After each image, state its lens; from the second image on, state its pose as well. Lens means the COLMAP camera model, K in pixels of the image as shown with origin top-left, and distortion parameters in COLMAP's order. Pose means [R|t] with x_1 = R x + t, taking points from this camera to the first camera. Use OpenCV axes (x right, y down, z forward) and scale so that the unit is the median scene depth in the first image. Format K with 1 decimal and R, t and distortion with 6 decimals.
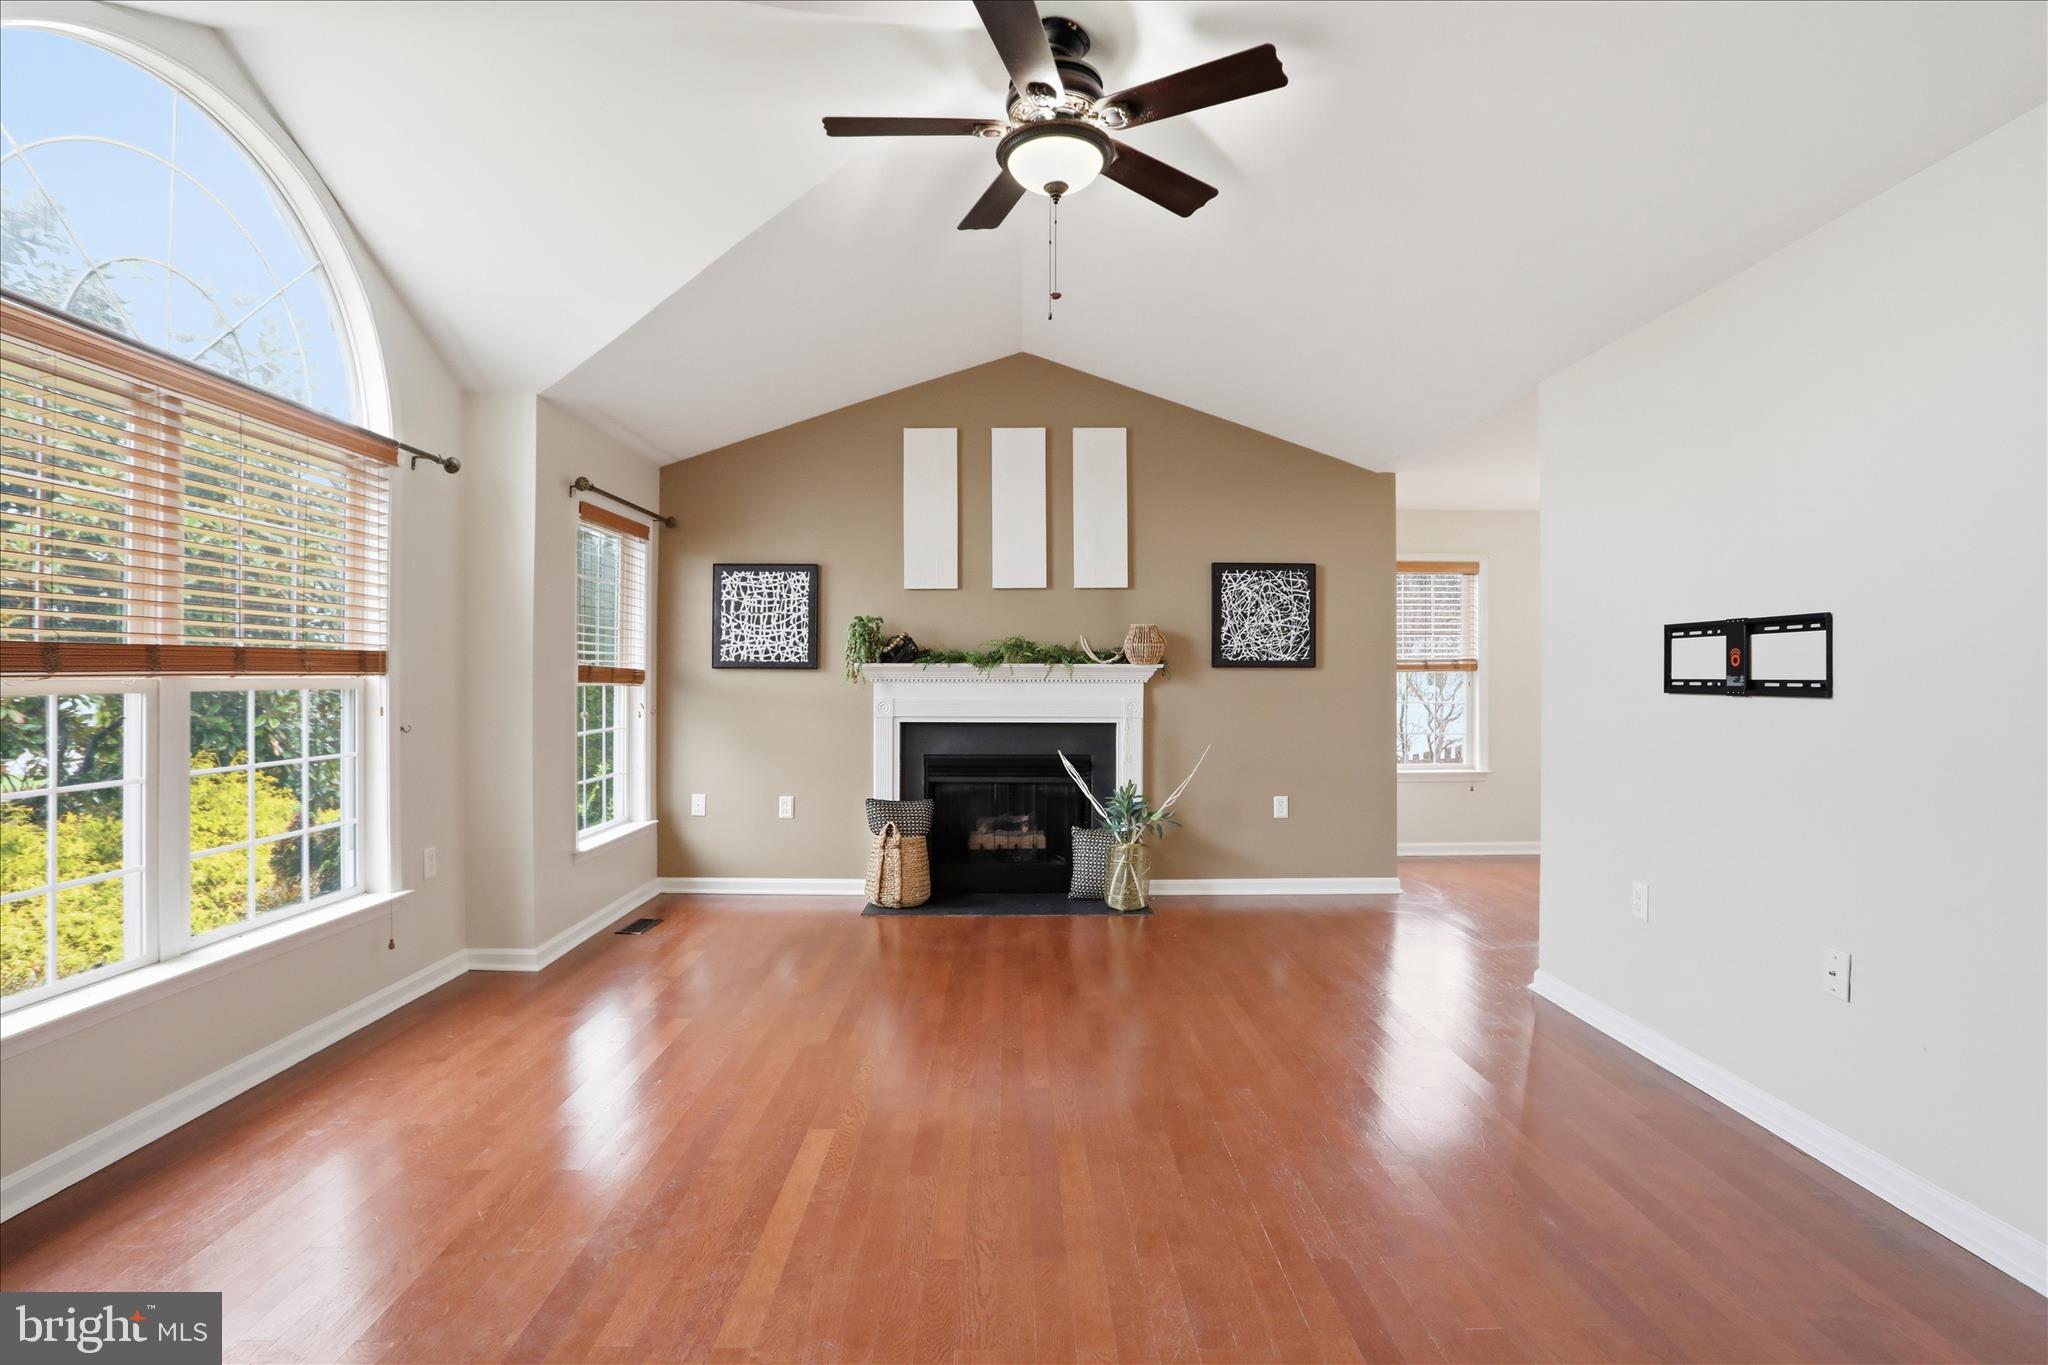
lens RADIAL K [[1015.1, 0, 1028.2], [0, 1015.1, 669.5], [0, 0, 1]] dist [-0.068069, 0.023921]
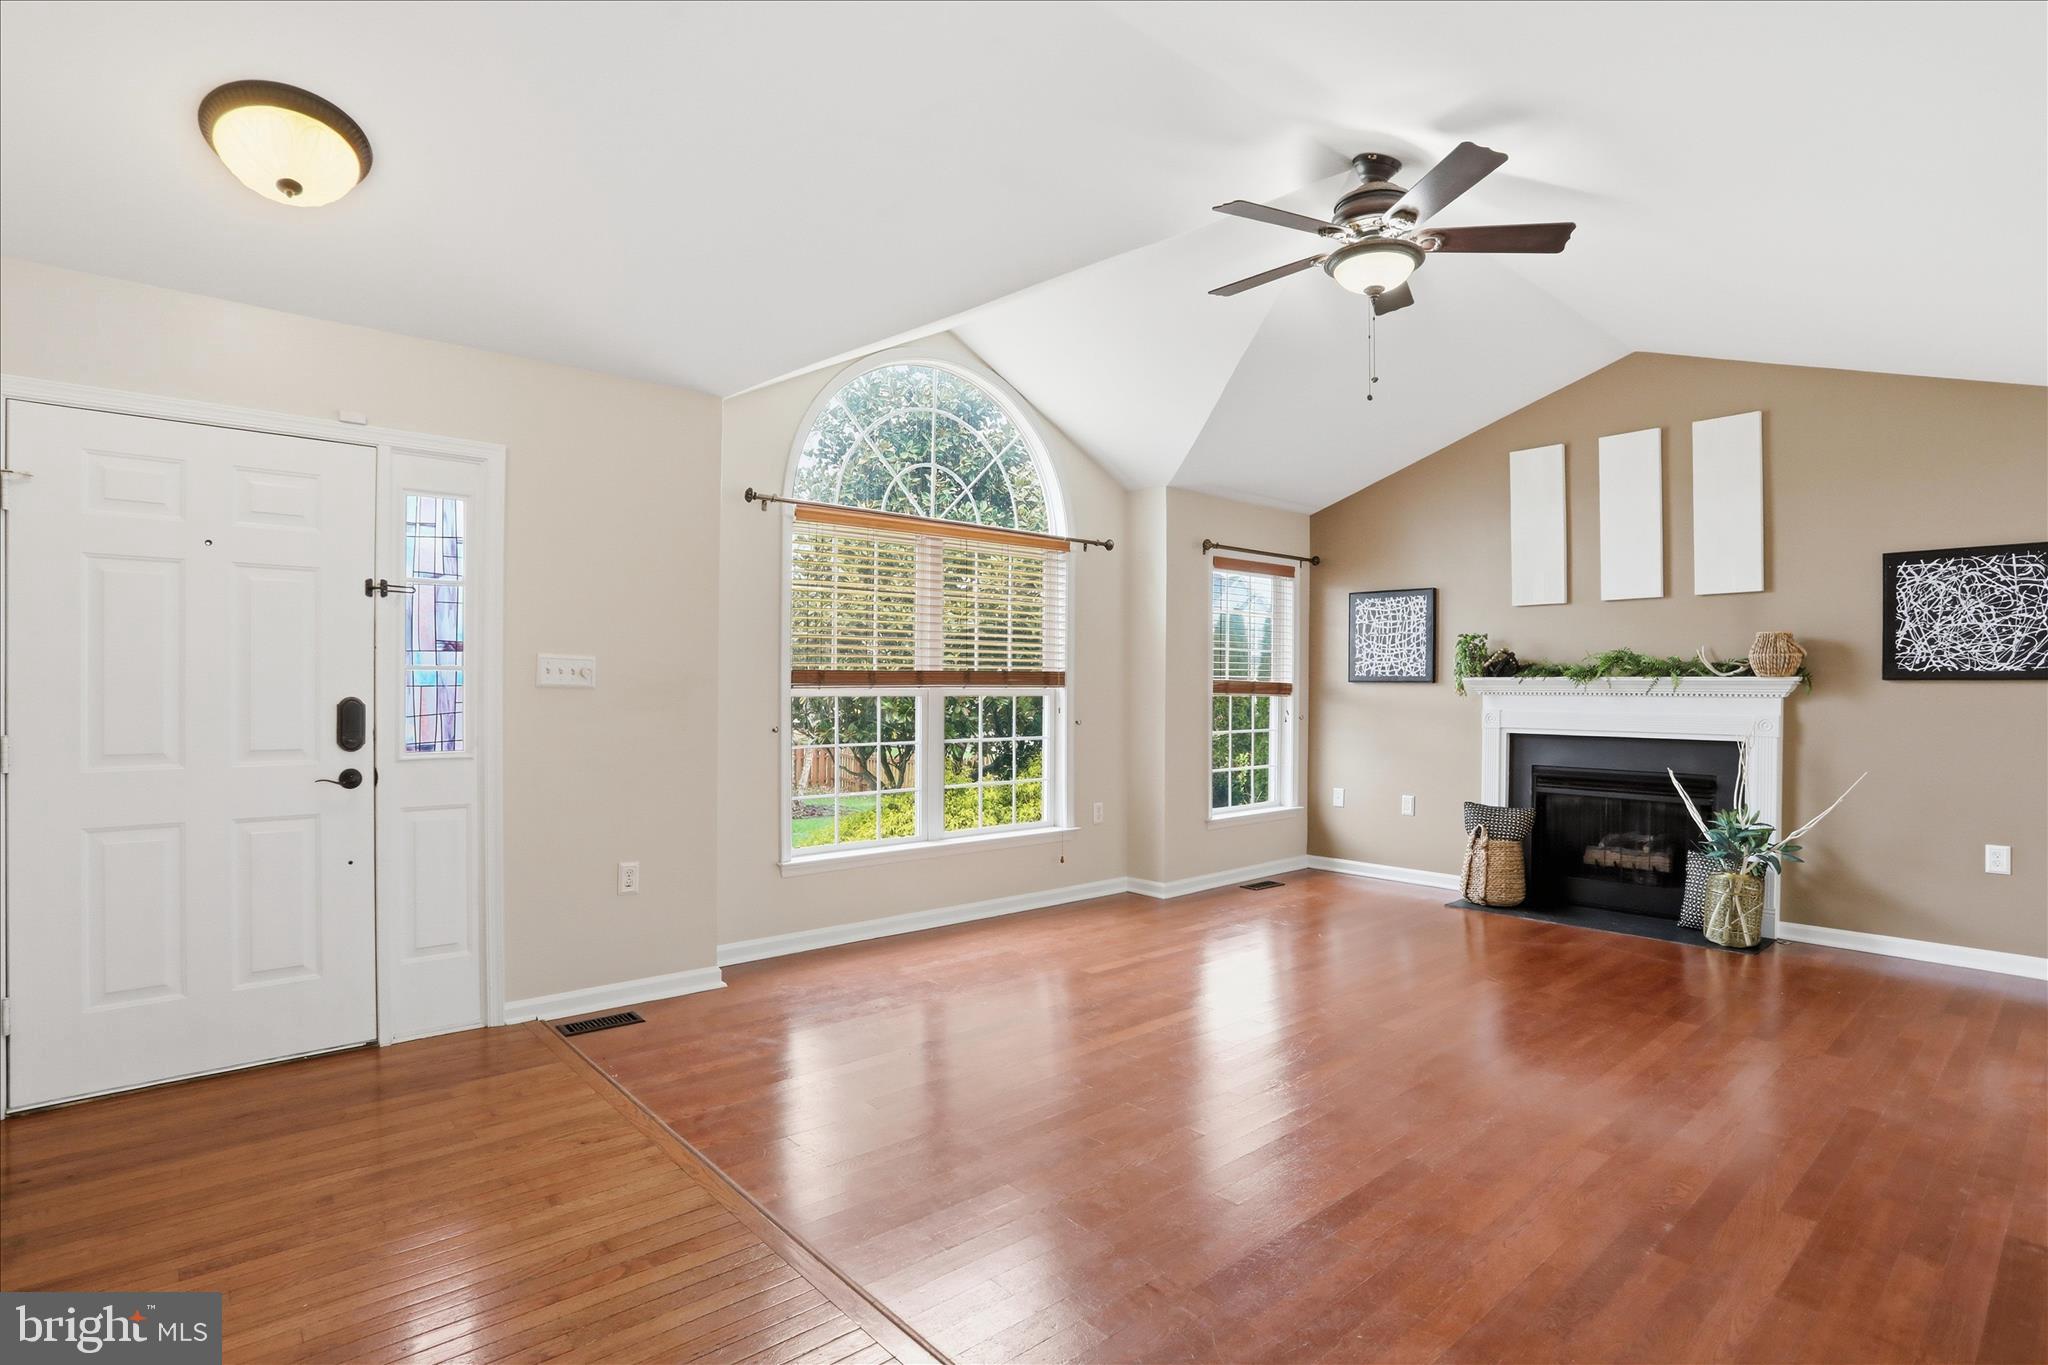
lens RADIAL K [[1015.1, 0, 1008.1], [0, 1015.1, 687.4], [0, 0, 1]] dist [-0.068069, 0.023921]
pose [[0.646365, 0.002108, -0.763026, 0.335145], [0.001749, 0.999989, 0.004244, -0.000572], [0.763027, -0.004078, 0.646354, -0.066340]]
